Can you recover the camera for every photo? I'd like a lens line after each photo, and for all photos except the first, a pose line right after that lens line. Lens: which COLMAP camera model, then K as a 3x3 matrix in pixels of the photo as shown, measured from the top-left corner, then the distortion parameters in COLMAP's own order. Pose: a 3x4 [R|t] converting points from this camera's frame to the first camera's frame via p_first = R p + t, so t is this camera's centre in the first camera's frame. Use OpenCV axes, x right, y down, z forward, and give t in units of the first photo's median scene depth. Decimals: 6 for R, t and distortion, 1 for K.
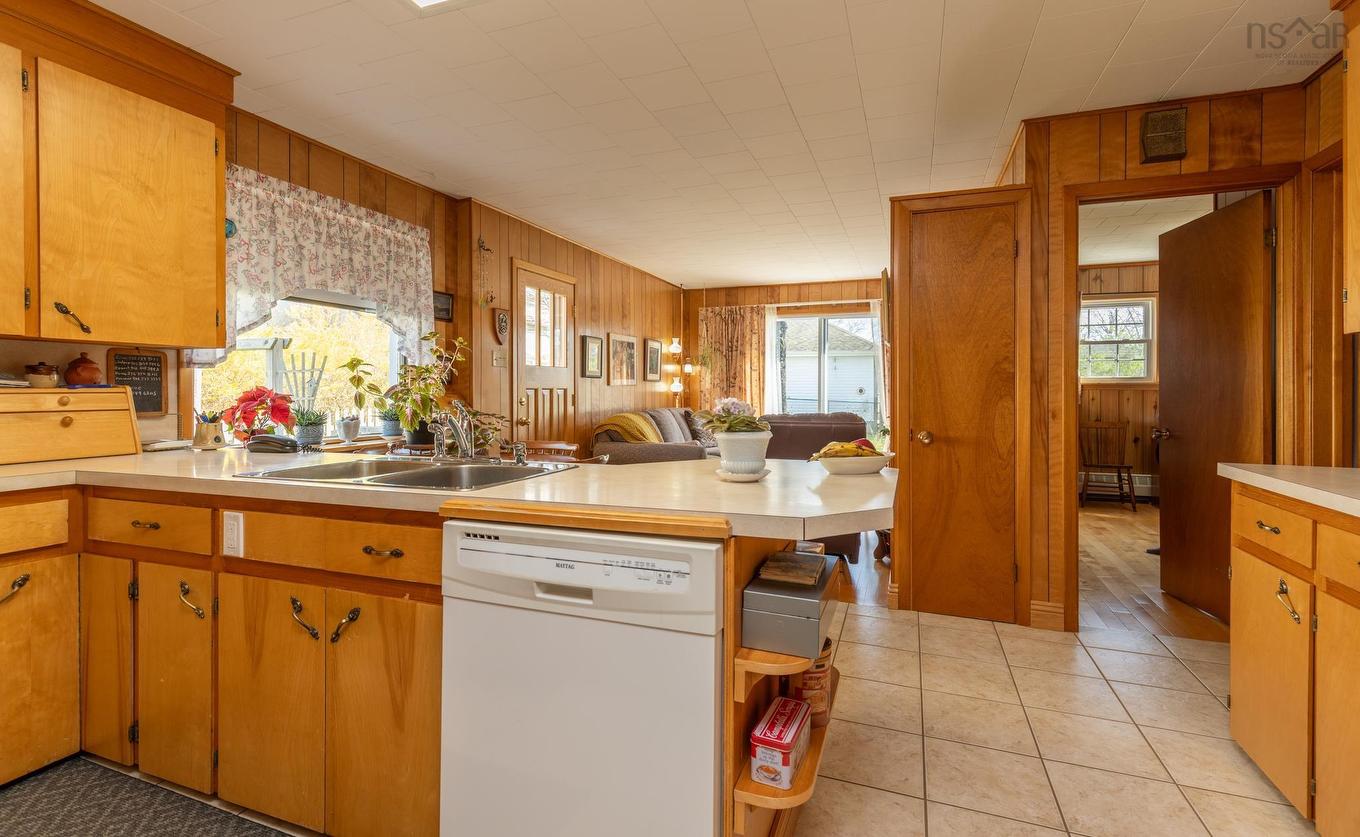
lens RADIAL K [[610.7, 0, 677.6], [0, 610.7, 395.2], [0, 0, 1]] dist [0.000072, 0.000100]
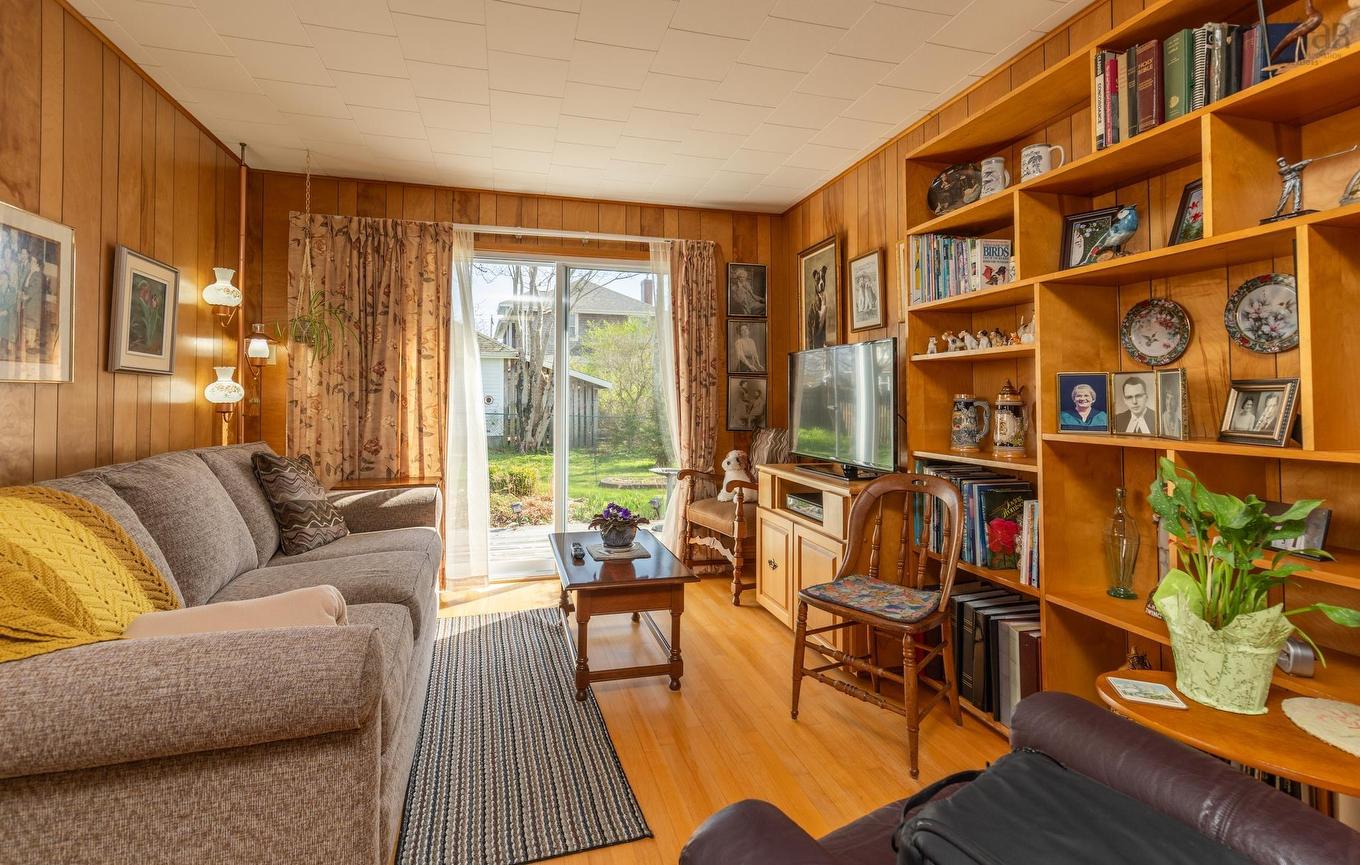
lens RADIAL K [[610.3, 0, 675.5], [0, 610.3, 380.7], [0, 0, 1]] dist [-0.002547, -0.000266]
pose [[0.795930, 0.013067, 0.605248, -0.008209], [0.010539, 0.999316, -0.035434, -0.003242], [-0.605297, 0.034582, 0.795248, 0.503639]]
